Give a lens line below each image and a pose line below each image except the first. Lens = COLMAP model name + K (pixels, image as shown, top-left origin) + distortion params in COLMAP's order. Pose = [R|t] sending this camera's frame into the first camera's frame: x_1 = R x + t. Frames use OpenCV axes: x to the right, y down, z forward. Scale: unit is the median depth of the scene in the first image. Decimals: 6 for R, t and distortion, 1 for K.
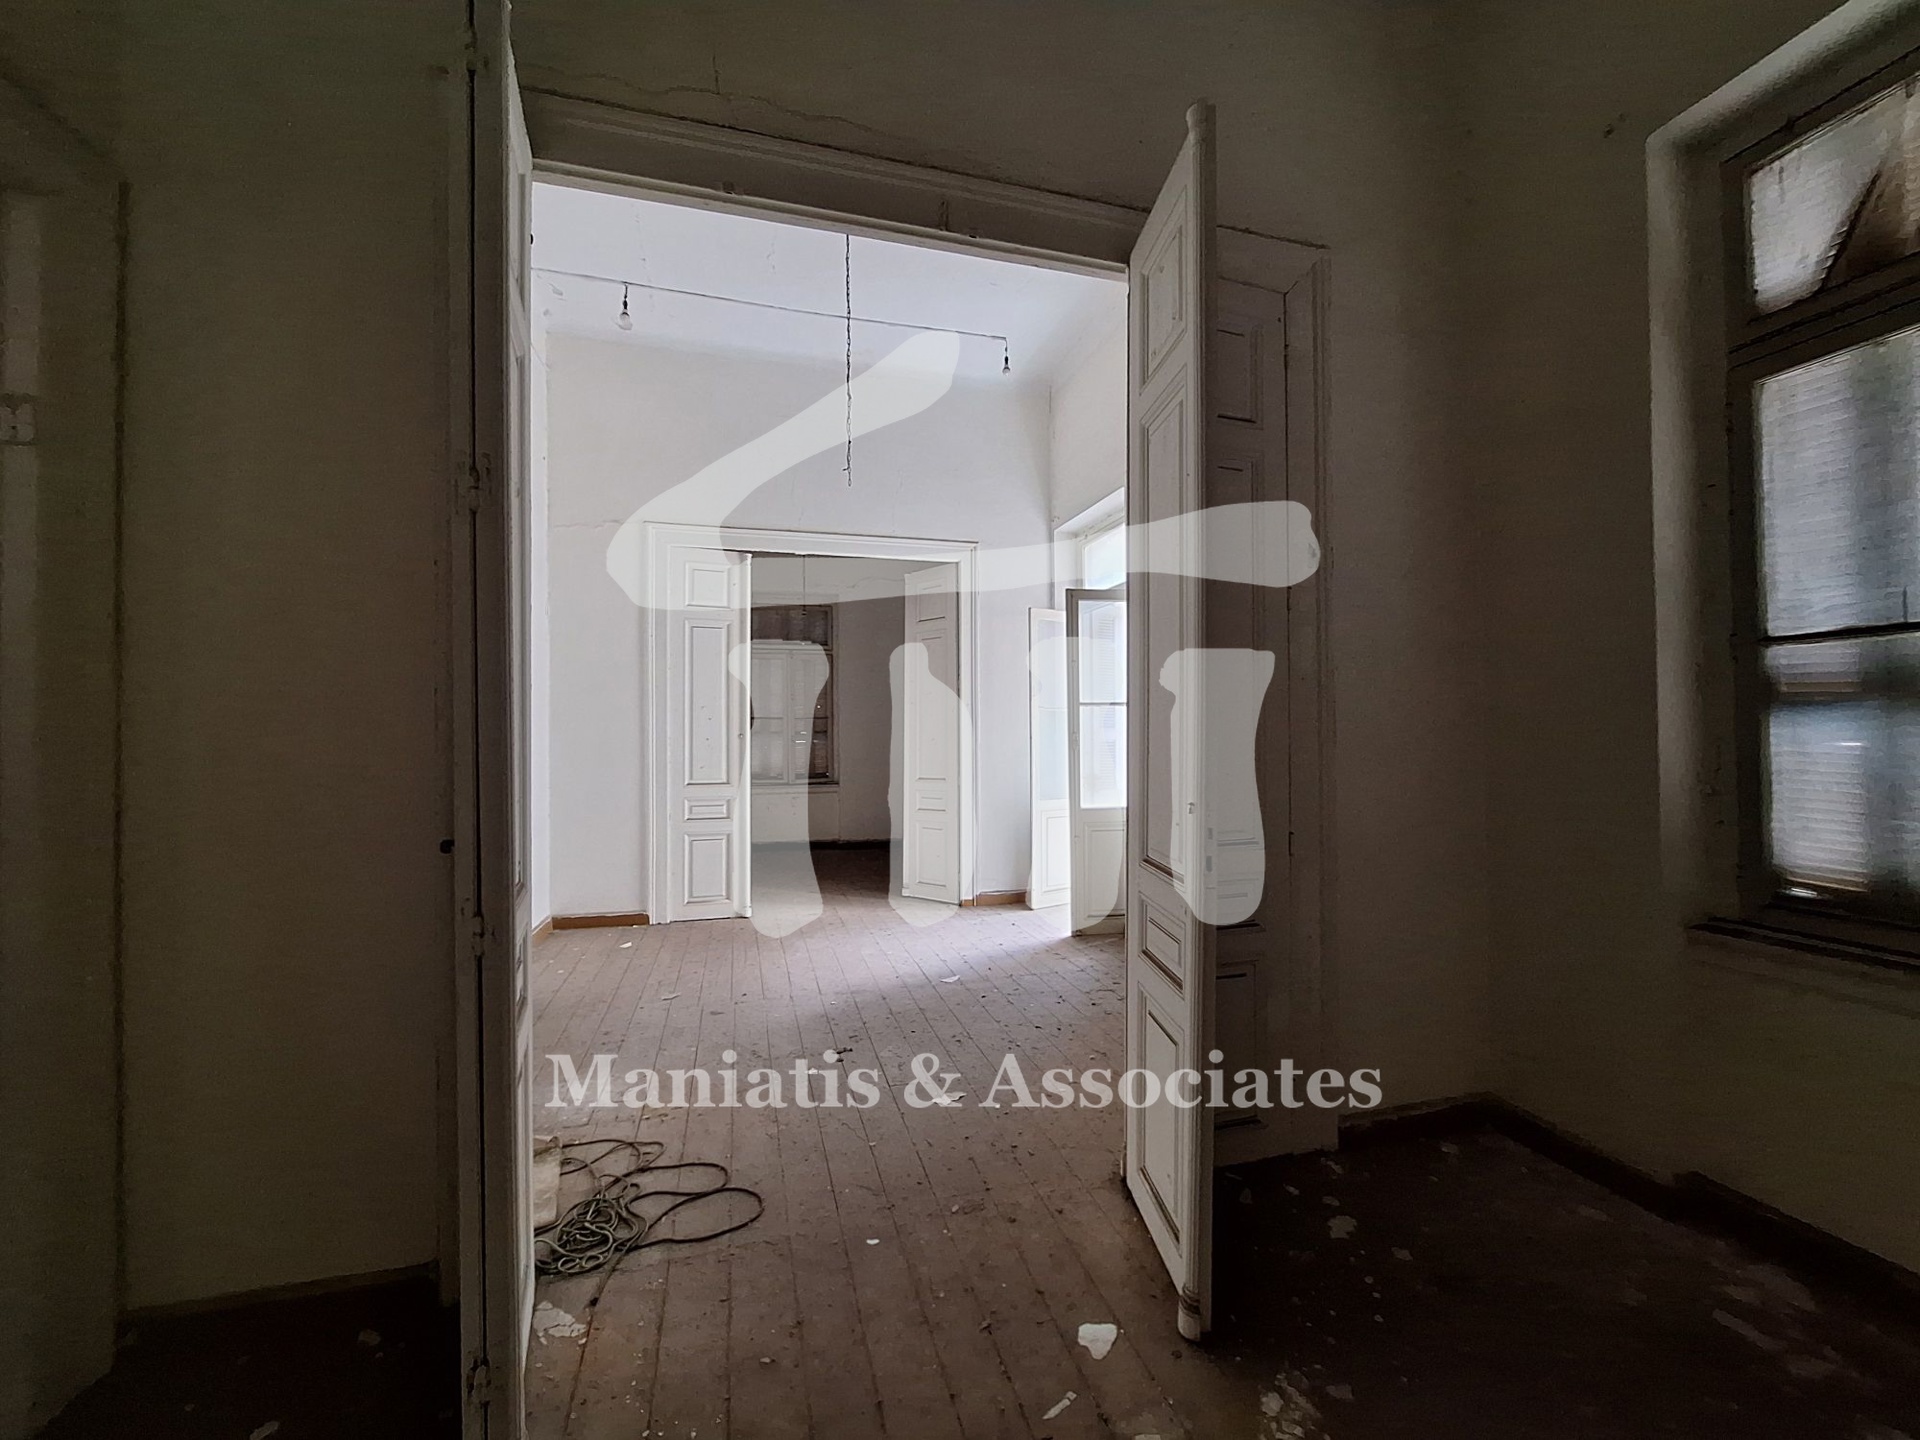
lens RADIAL K [[760.3, 0, 954.8], [0, 760.3, 724.3], [0, 0, 1]] dist [-0.002979, 0.000183]
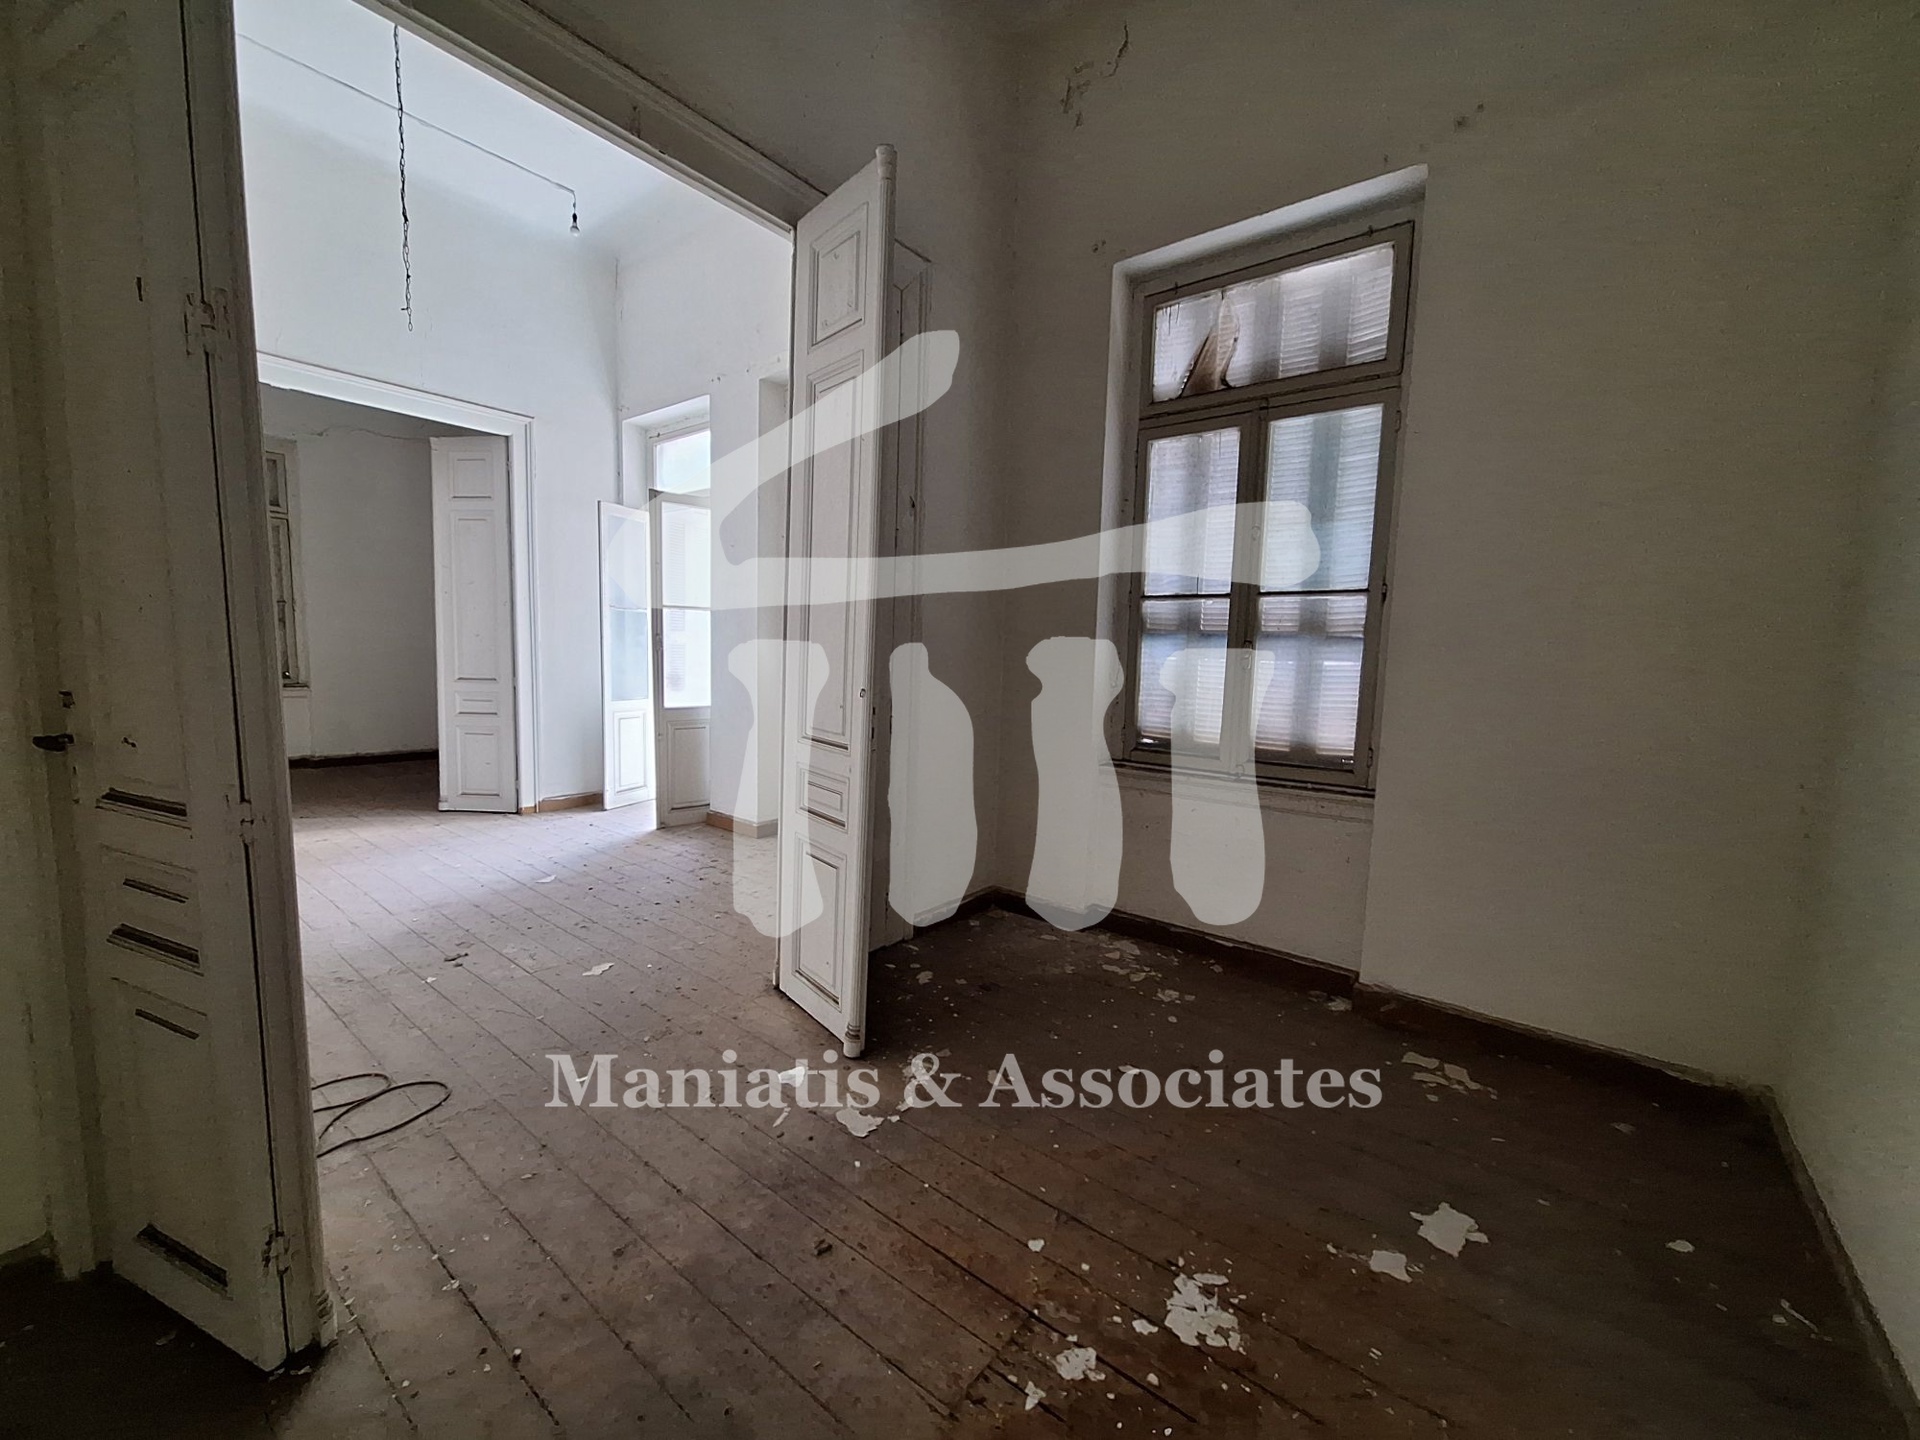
lens RADIAL K [[760.3, 0, 963.4], [0, 760.3, 726.0], [0, 0, 1]] dist [-0.002979, 0.000183]
pose [[0.804869, -0.029457, 0.592721, -0.273845], [-0.044318, 0.992995, 0.109529, 0.008205], [-0.591795, -0.114425, 0.797926, -0.161689]]
